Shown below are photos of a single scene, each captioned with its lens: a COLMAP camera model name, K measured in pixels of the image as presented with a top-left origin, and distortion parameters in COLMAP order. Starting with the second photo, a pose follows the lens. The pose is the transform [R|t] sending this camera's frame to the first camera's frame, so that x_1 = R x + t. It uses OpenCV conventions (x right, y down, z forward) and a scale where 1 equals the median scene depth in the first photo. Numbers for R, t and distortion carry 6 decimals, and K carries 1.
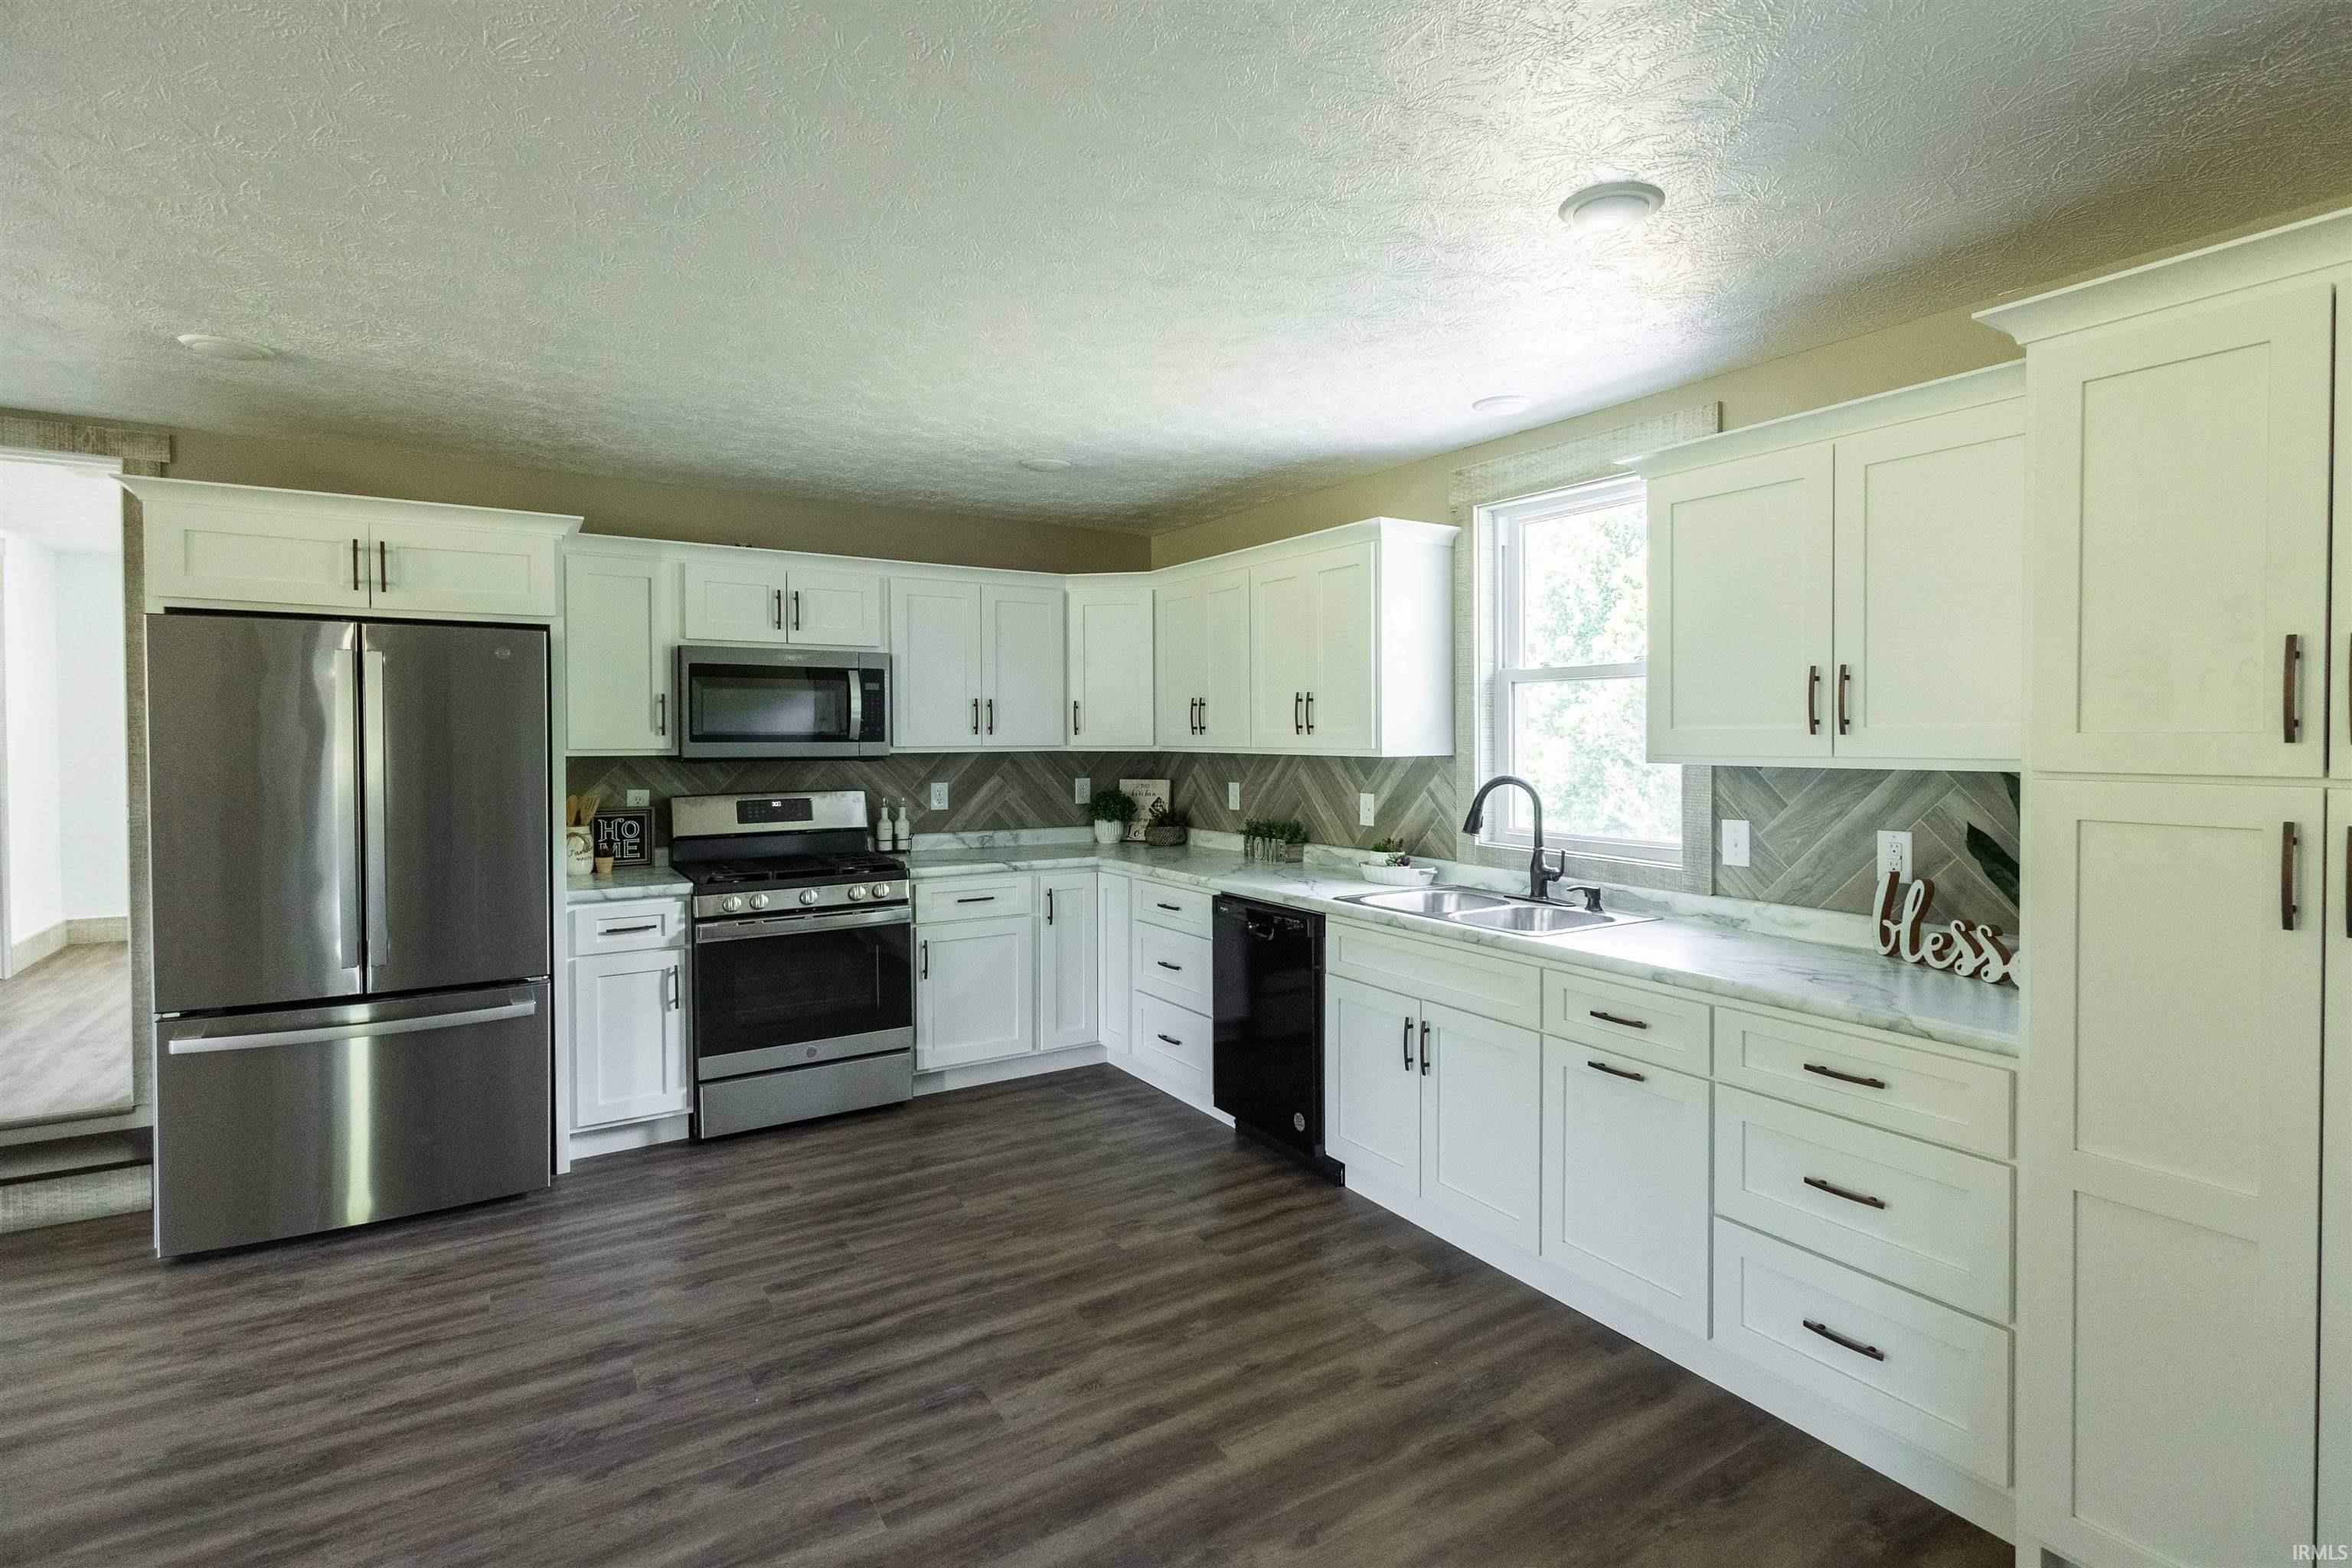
lens RADIAL K [[1130.0, 0, 1207.6], [0, 1130.0, 769.7], [0, 0, 1]] dist [0.012191, -0.000623]
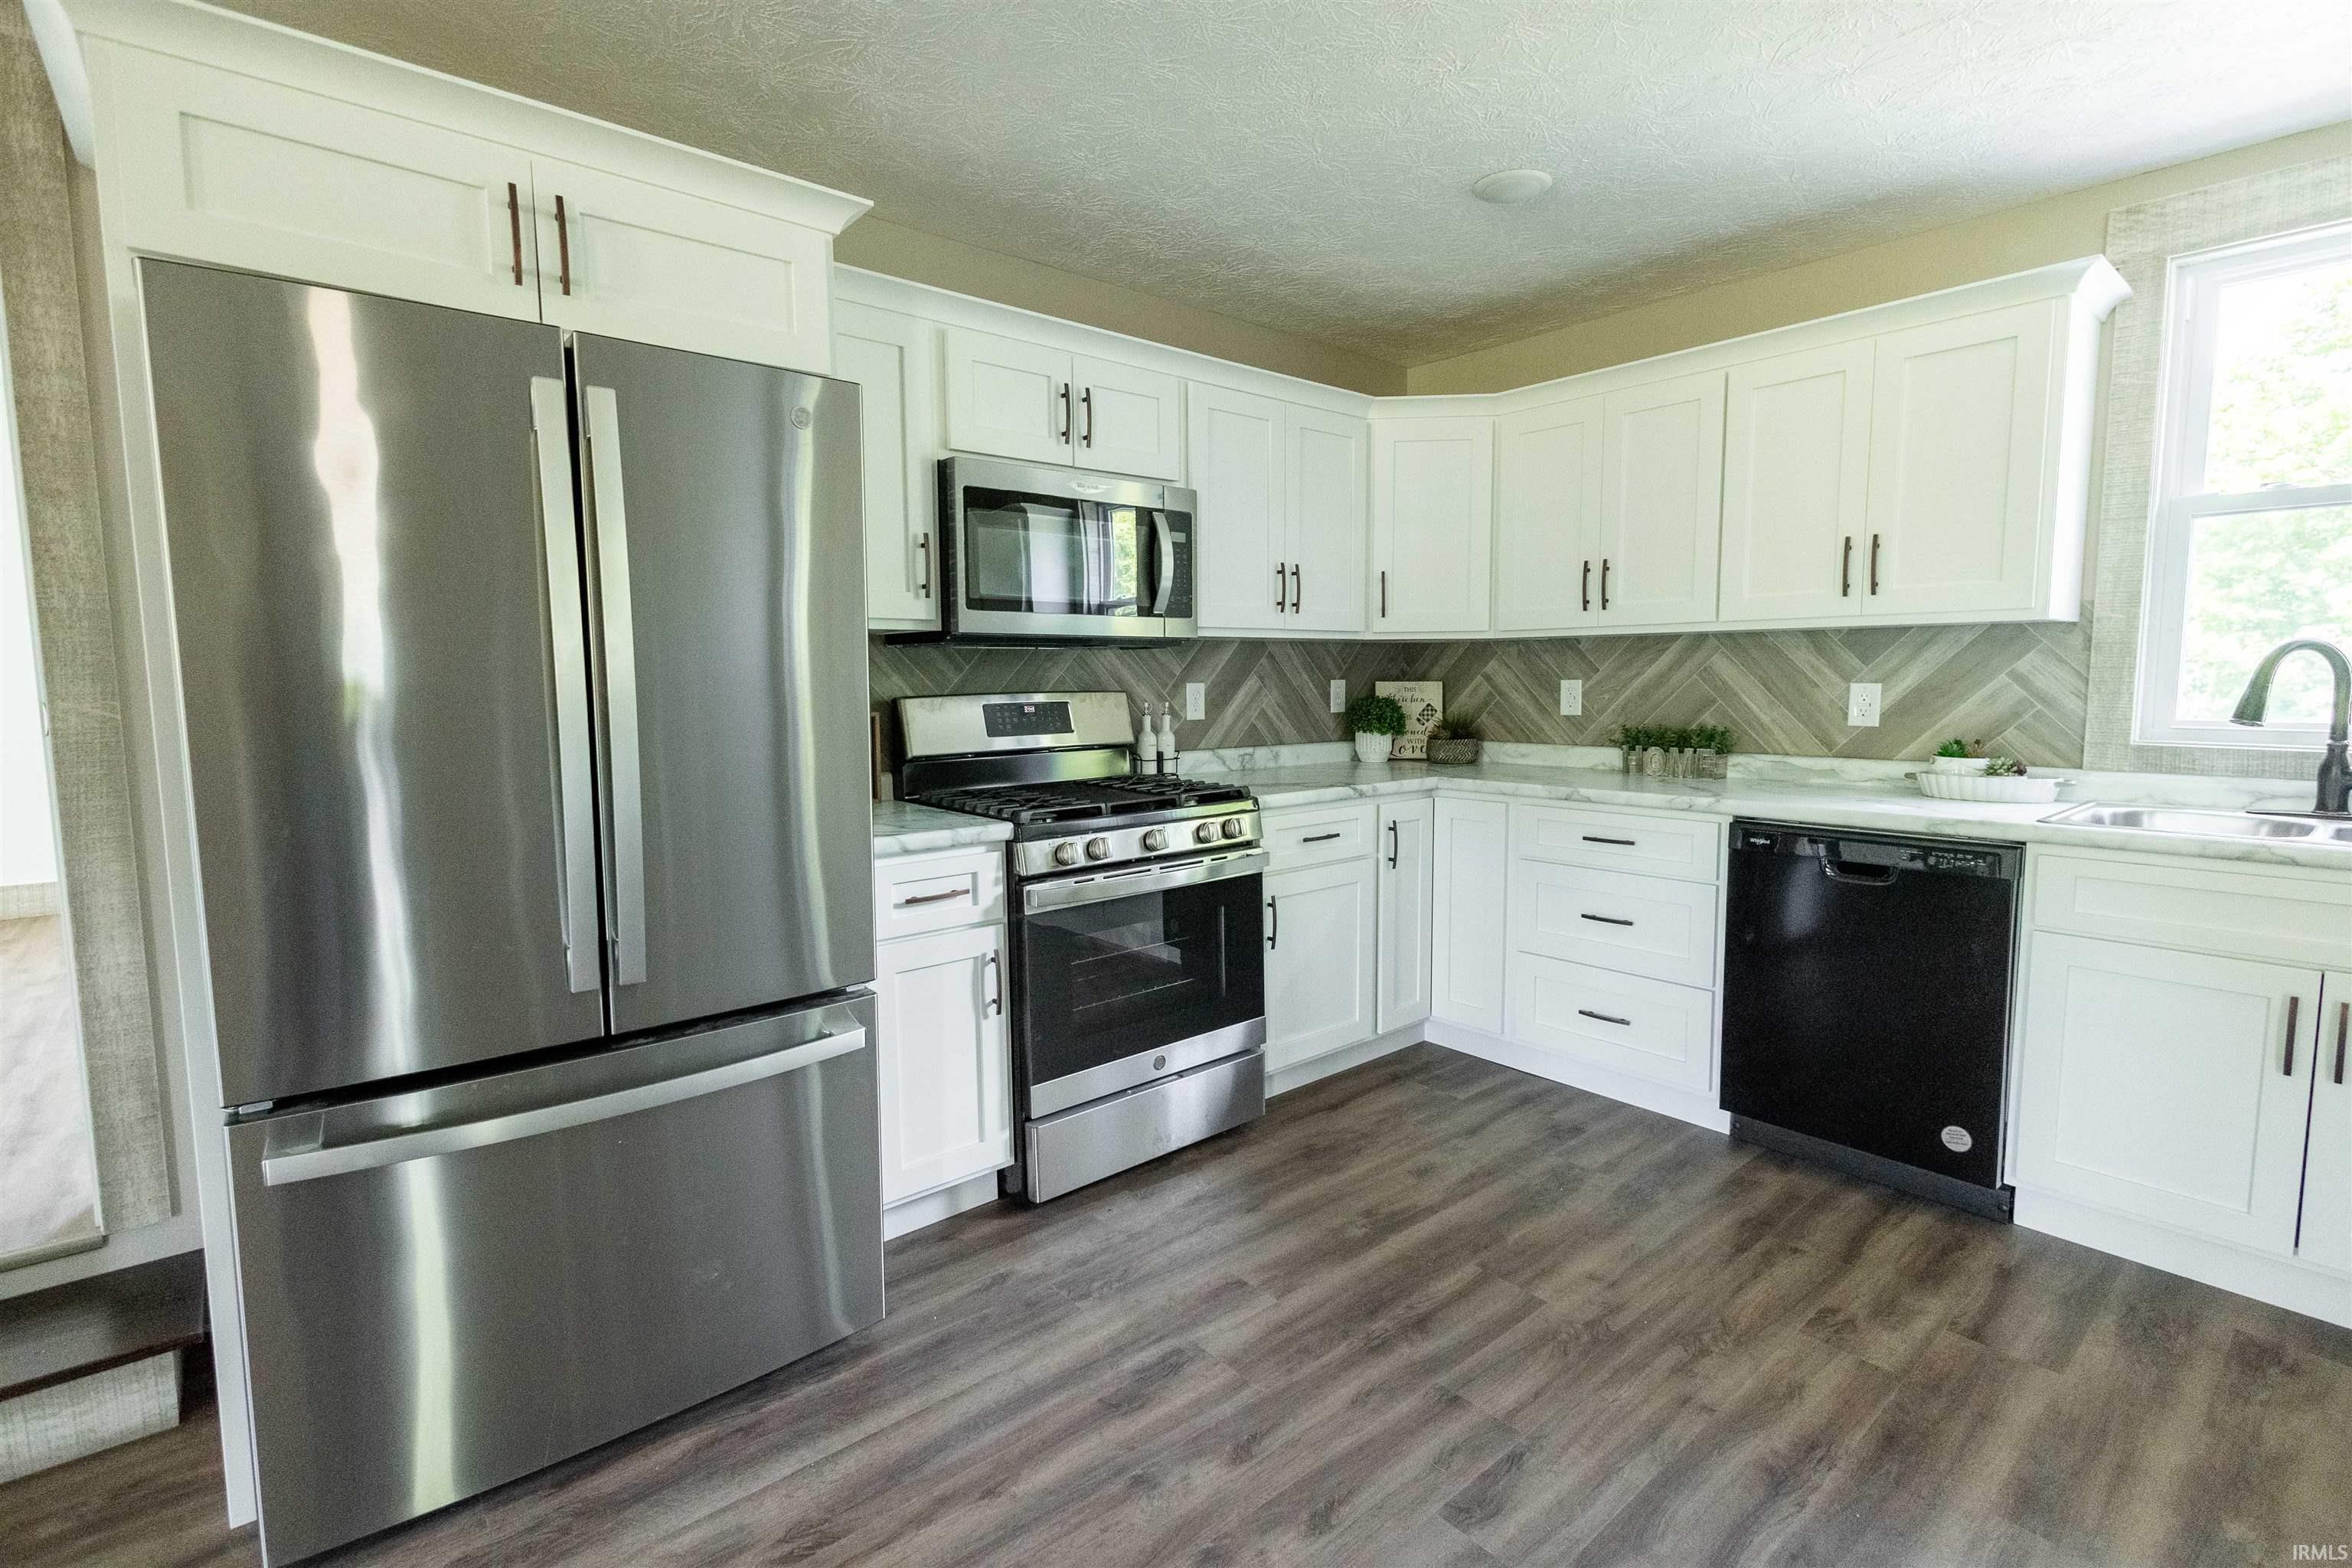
lens RADIAL K [[1081.2, 0, 1182.2], [0, 1081.2, 789.9], [0, 0, 1]] dist [0.020598, -0.006915]
pose [[0.990757, -0.020527, 0.134087, -0.425969], [0.010229, 0.996976, 0.077038, 0.033170], [-0.135263, -0.074955, 0.987971, 0.362811]]
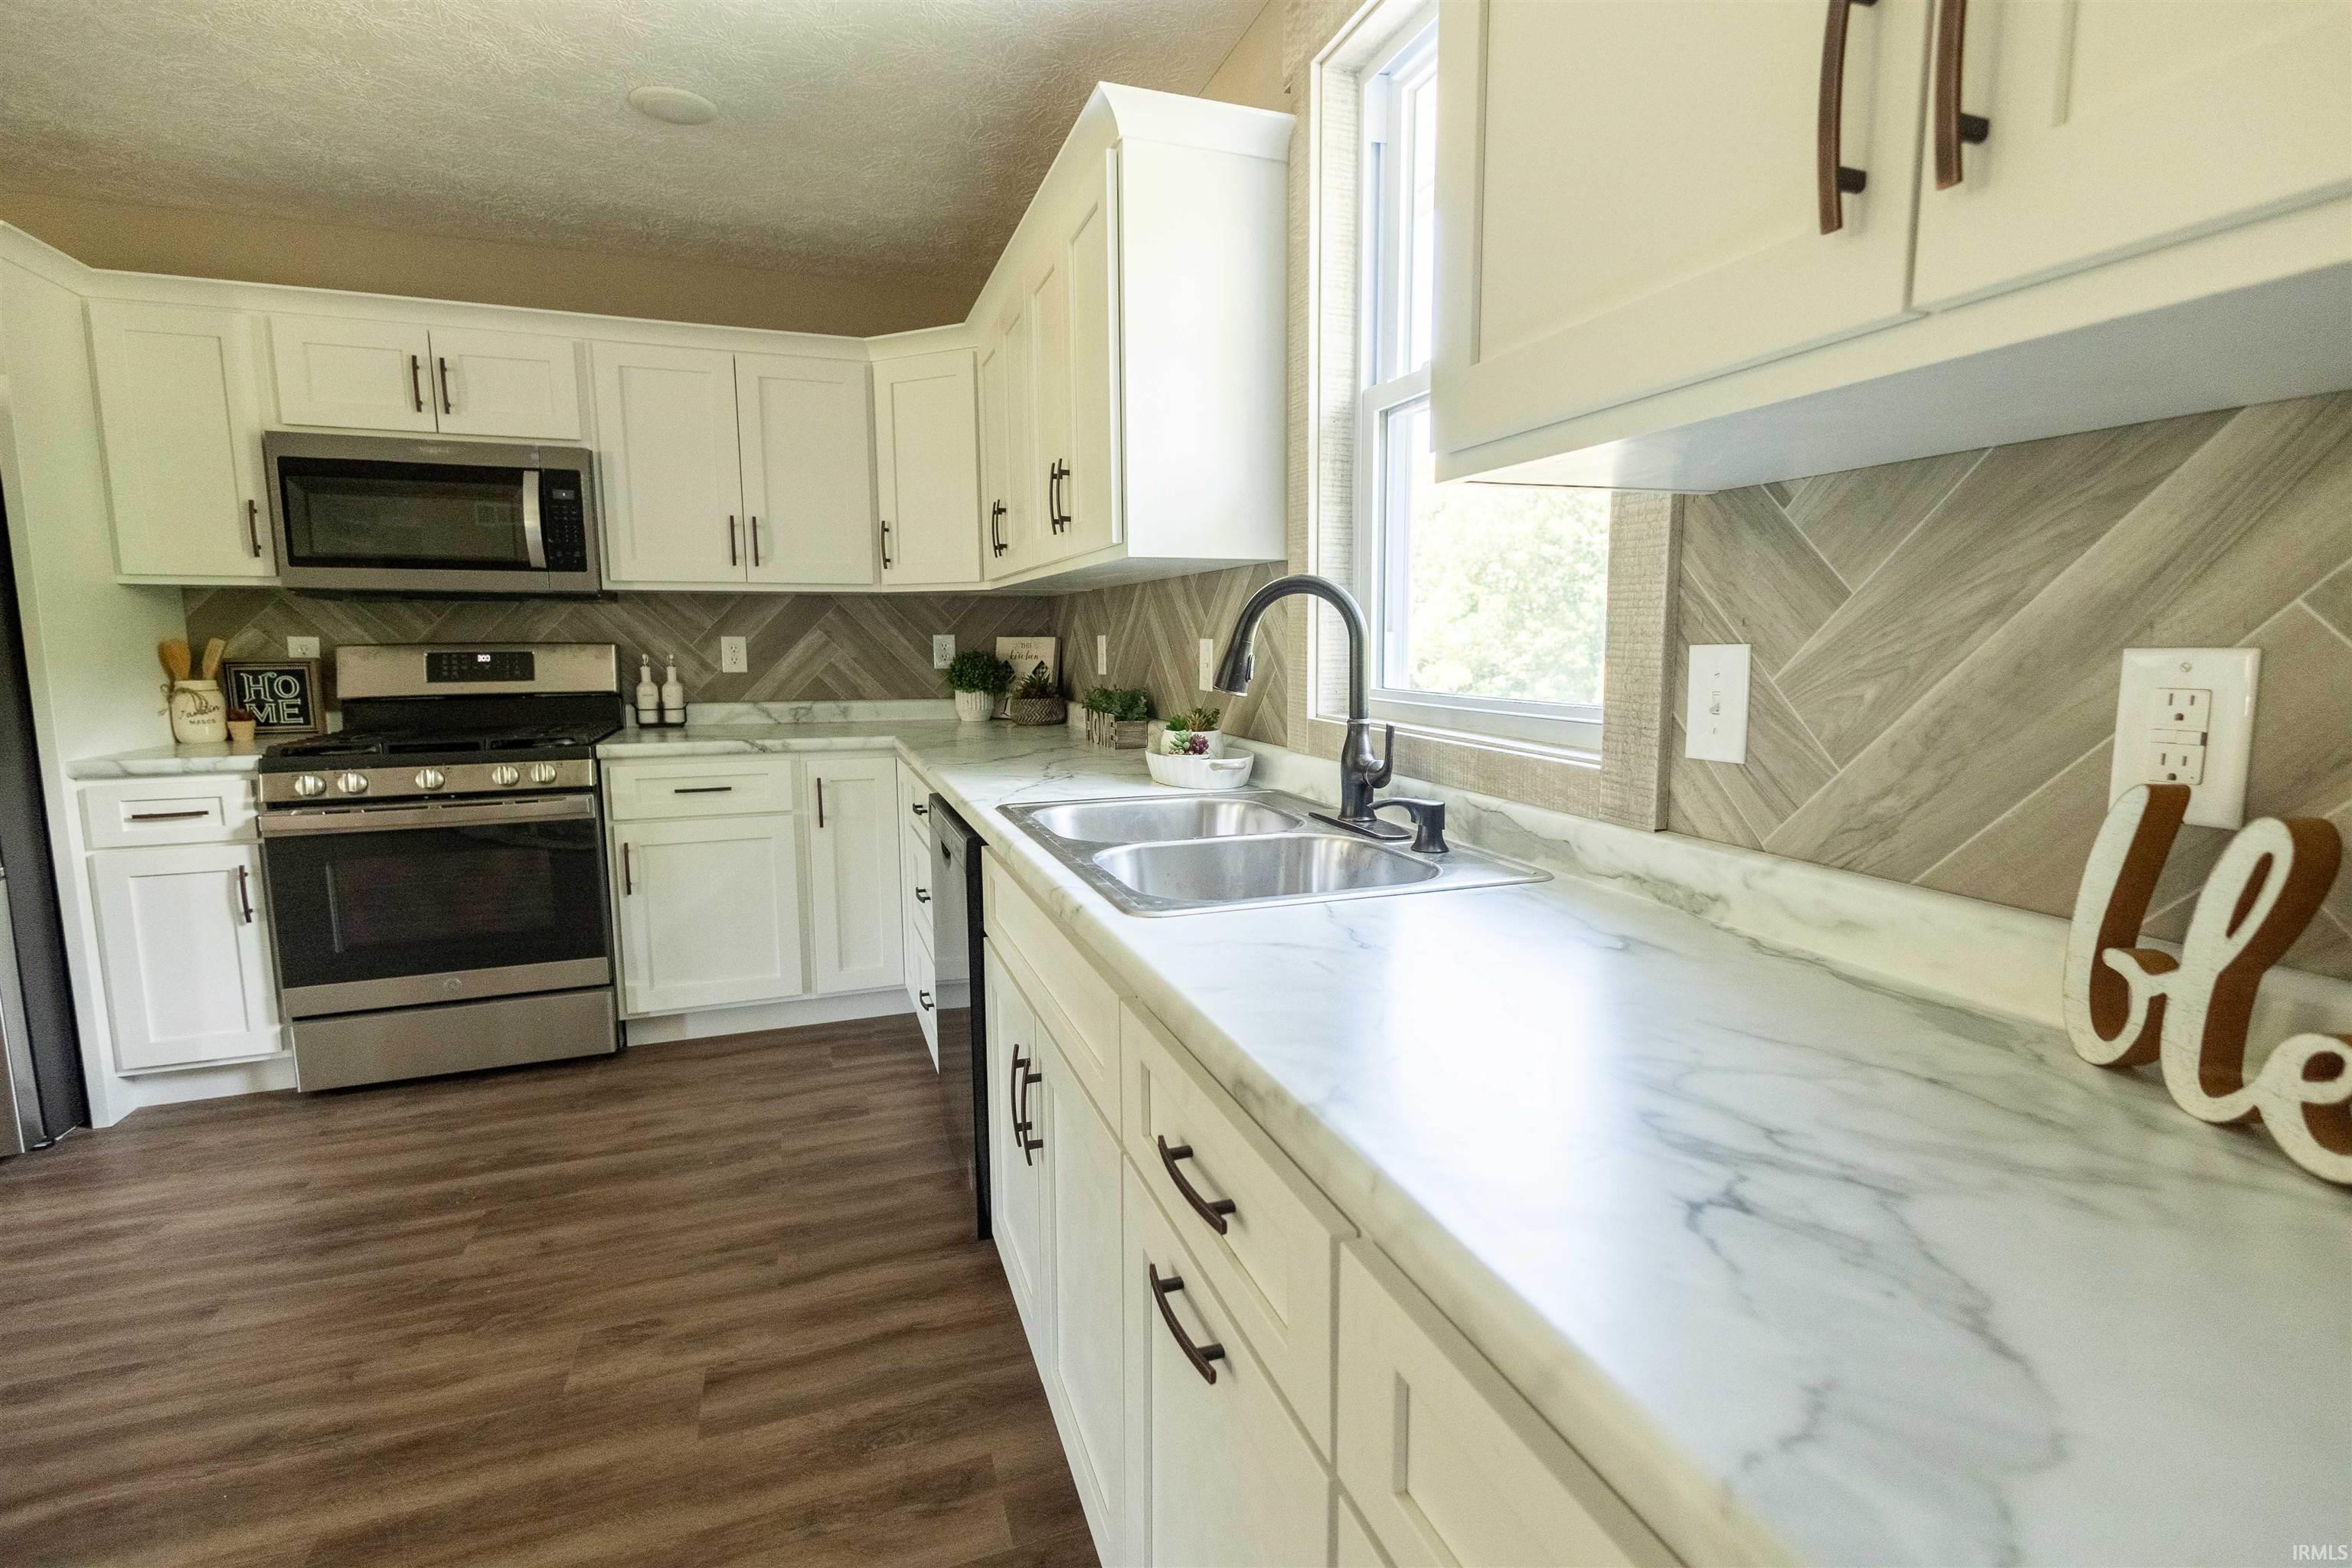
lens RADIAL K [[1077.6, 0, 1170.1], [0, 1077.6, 784.0], [0, 0, 1]] dist [0.013674, -0.004309]
pose [[0.973493, 0.028231, -0.226966, 0.271613], [-0.004042, 0.994321, 0.106342, 0.039514], [0.228679, -0.102605, 0.968079, 0.435916]]
